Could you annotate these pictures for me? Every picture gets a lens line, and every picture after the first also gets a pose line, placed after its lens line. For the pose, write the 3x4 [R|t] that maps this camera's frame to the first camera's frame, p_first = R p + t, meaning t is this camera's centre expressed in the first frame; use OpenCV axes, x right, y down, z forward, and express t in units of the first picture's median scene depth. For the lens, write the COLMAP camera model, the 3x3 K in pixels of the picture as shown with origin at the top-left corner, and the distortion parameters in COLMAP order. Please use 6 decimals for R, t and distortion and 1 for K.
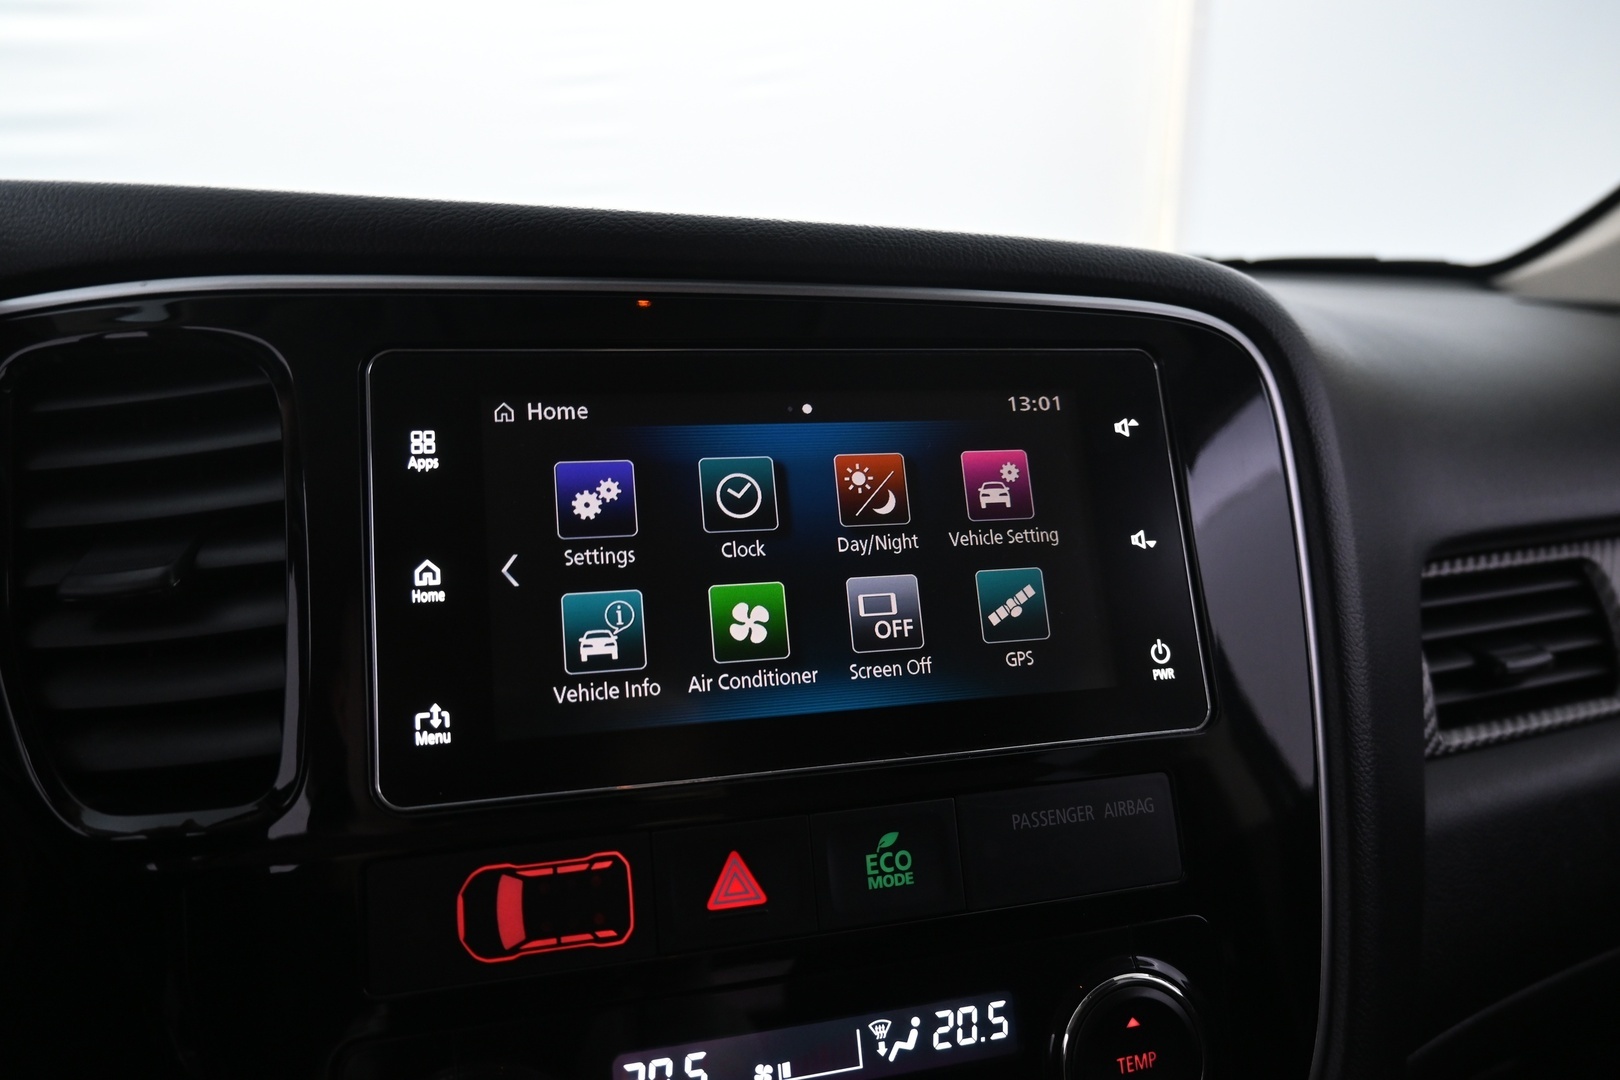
lens RADIAL K [[1121.3, 0, 812.0], [0, 1121.3, 544.1], [0, 0, 1]] dist [-0.013292, 0.013994]
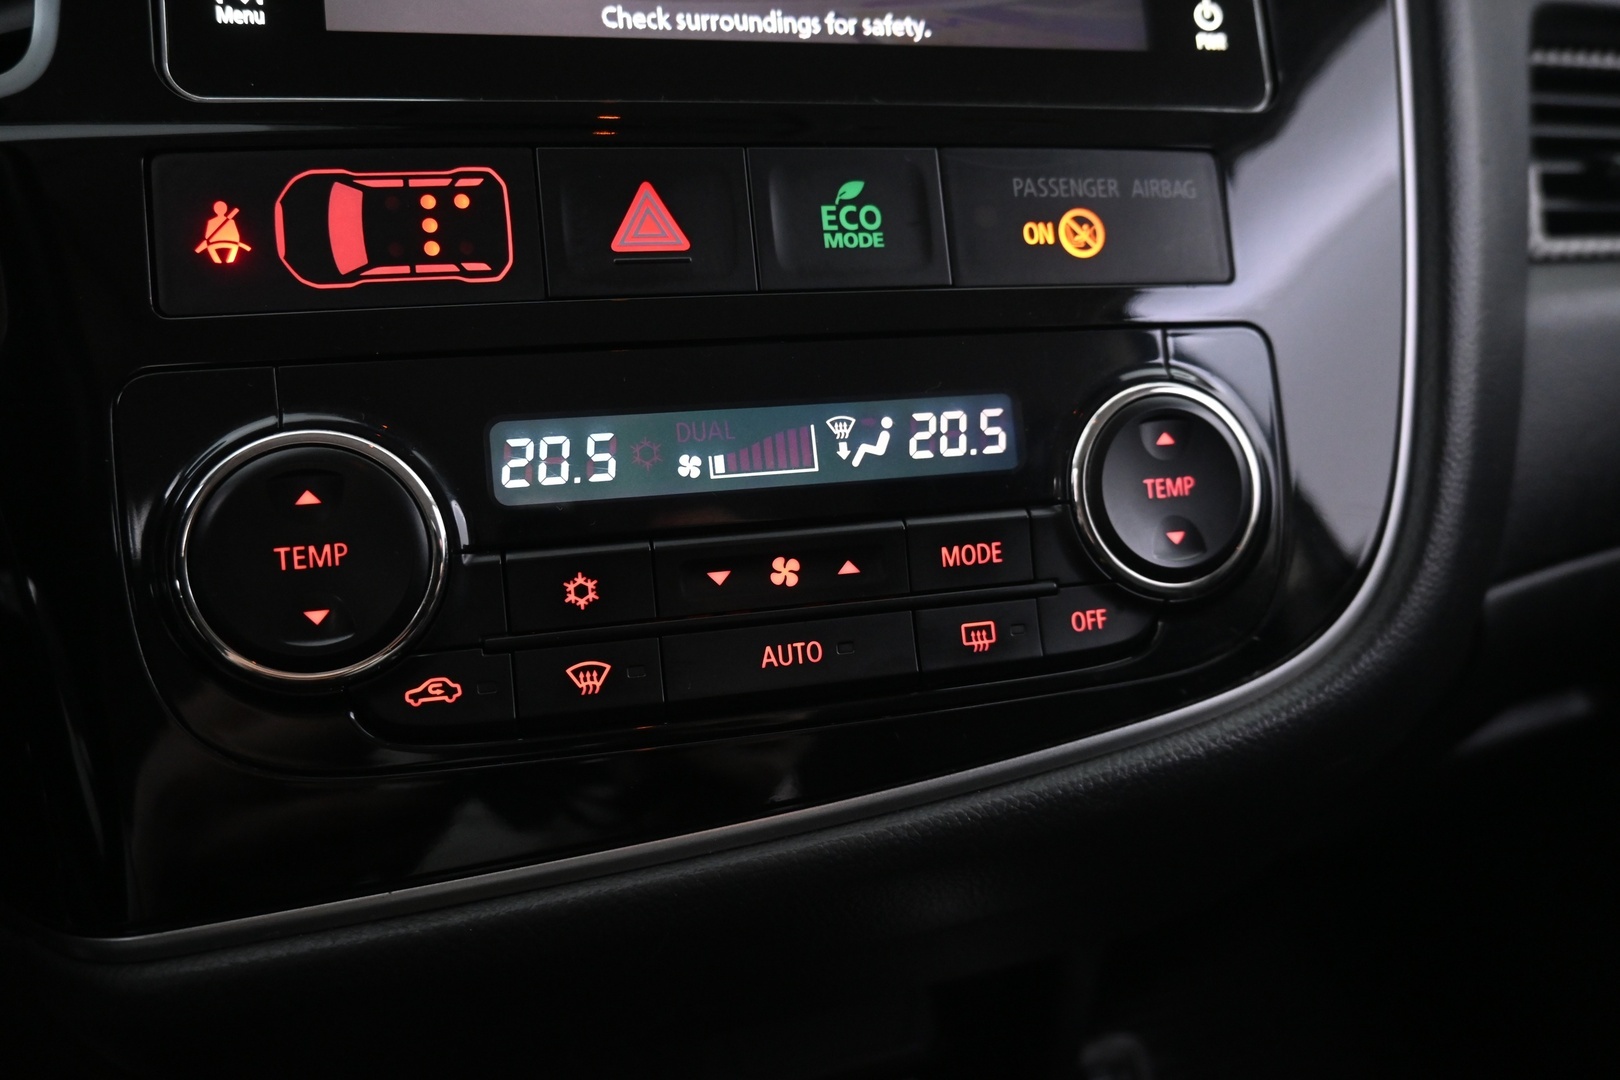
lens RADIAL K [[1121.3, 0, 815.2], [0, 1121.3, 546.7], [0, 0, 1]] dist [-0.013292, 0.013994]
pose [[0.999749, -0.009716, -0.020170, 0.057819], [0.011779, 0.994425, 0.104786, 0.434192], [0.019040, -0.104997, 0.994290, 0.210411]]
